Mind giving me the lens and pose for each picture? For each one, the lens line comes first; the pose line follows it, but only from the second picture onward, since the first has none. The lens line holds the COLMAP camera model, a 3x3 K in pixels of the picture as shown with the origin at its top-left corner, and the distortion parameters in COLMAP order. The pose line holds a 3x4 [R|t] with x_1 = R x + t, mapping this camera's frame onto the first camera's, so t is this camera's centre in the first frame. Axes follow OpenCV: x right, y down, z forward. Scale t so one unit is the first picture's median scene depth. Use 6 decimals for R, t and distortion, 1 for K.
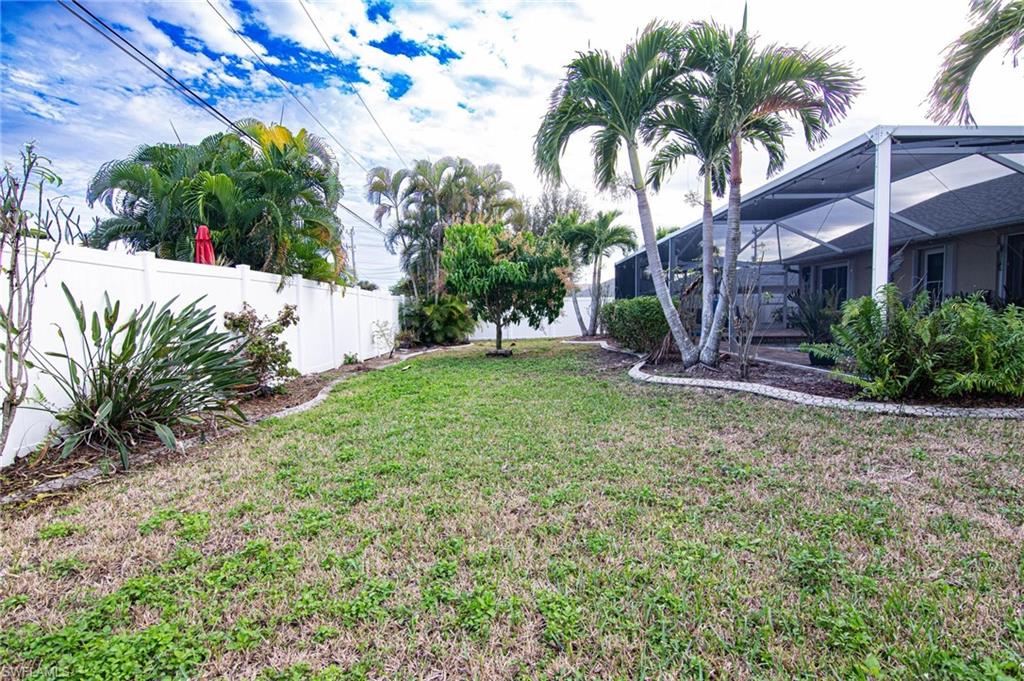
lens RADIAL K [[519.8, 0, 506.7], [0, 519.8, 342.4], [0, 0, 1]] dist [-0.004309, -0.011566]
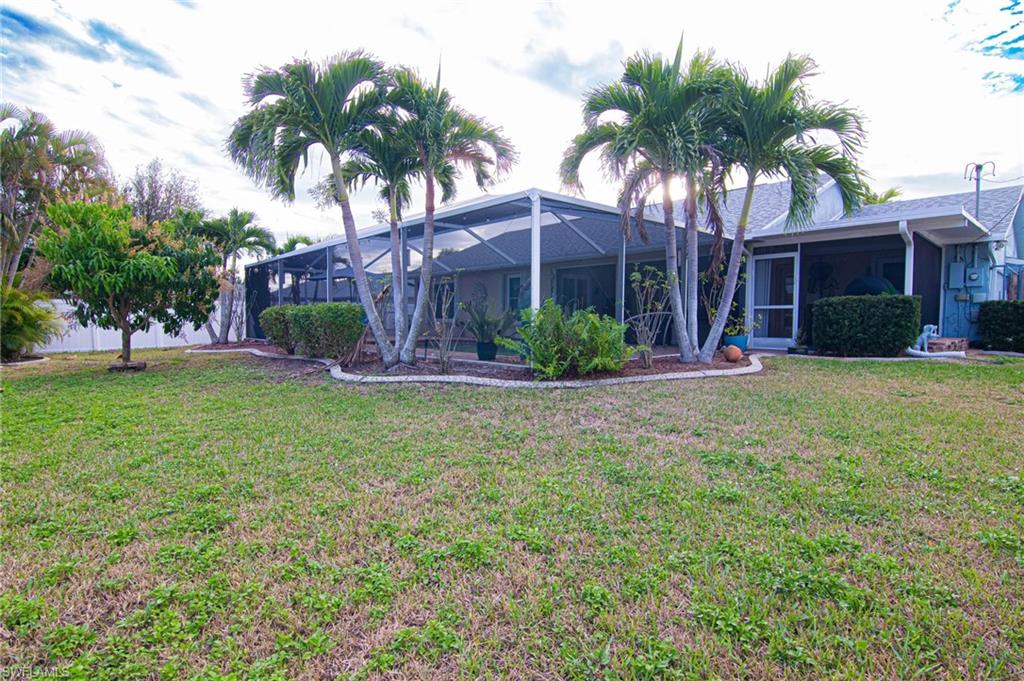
lens RADIAL K [[519.8, 0, 506.7], [0, 519.8, 342.4], [0, 0, 1]] dist [-0.004309, -0.011566]
pose [[0.732131, -0.020118, 0.680867, -0.227556], [0.029688, 0.999556, -0.002389, 0.004518], [-0.680516, 0.021963, 0.732404, 0.006653]]
